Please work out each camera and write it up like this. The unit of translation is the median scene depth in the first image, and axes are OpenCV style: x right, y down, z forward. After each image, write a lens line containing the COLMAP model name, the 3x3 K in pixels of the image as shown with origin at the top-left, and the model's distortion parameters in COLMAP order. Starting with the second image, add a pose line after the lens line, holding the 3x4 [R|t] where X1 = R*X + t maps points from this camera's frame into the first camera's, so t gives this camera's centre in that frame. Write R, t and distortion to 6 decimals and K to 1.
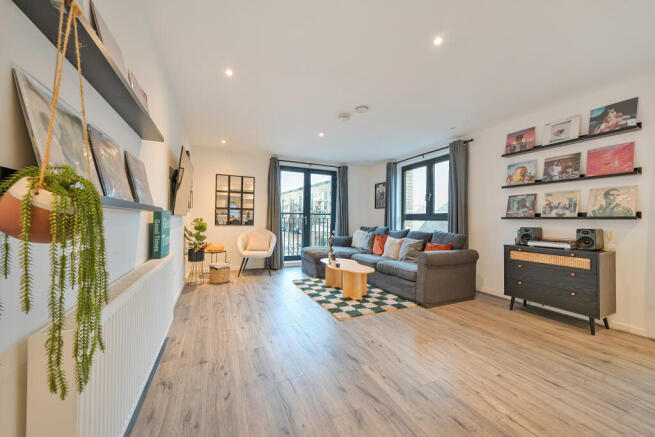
lens RADIAL K [[245.5, 0, 326.4], [0, 245.5, 218.8], [0, 0, 1]] dist [-0.000245, 0.000058]
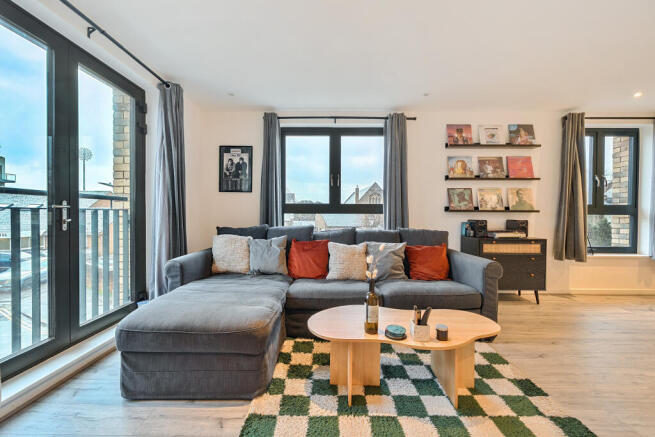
lens RADIAL K [[257.0, 0, 324.9], [0, 257.0, 218.7], [0, 0, 1]] dist [-0.000855, -0.000345]
pose [[0.417310, -0.028944, 0.908303, -0.331801], [-0.003724, 0.999430, 0.033559, -0.003361], [-0.908757, -0.017387, 0.416964, 0.851652]]
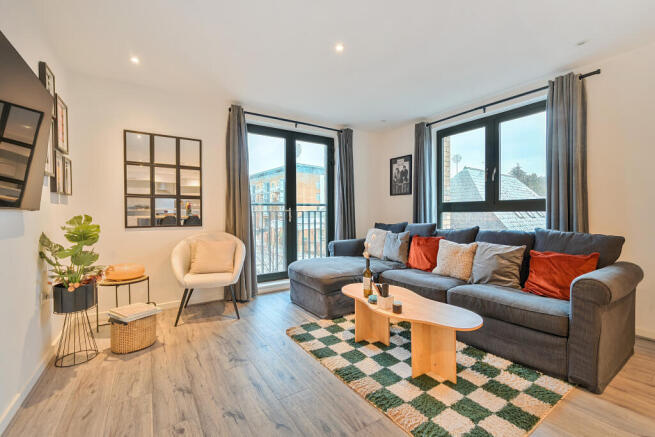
lens RADIAL K [[278.7, 0, 327.0], [0, 278.7, 218.2], [0, 0, 1]] dist [0.000350, -0.000111]
pose [[0.987736, -0.021892, 0.154589, -0.142881], [0.018452, 0.999550, 0.023655, -0.000958], [-0.155038, -0.020512, 0.987696, 0.414944]]
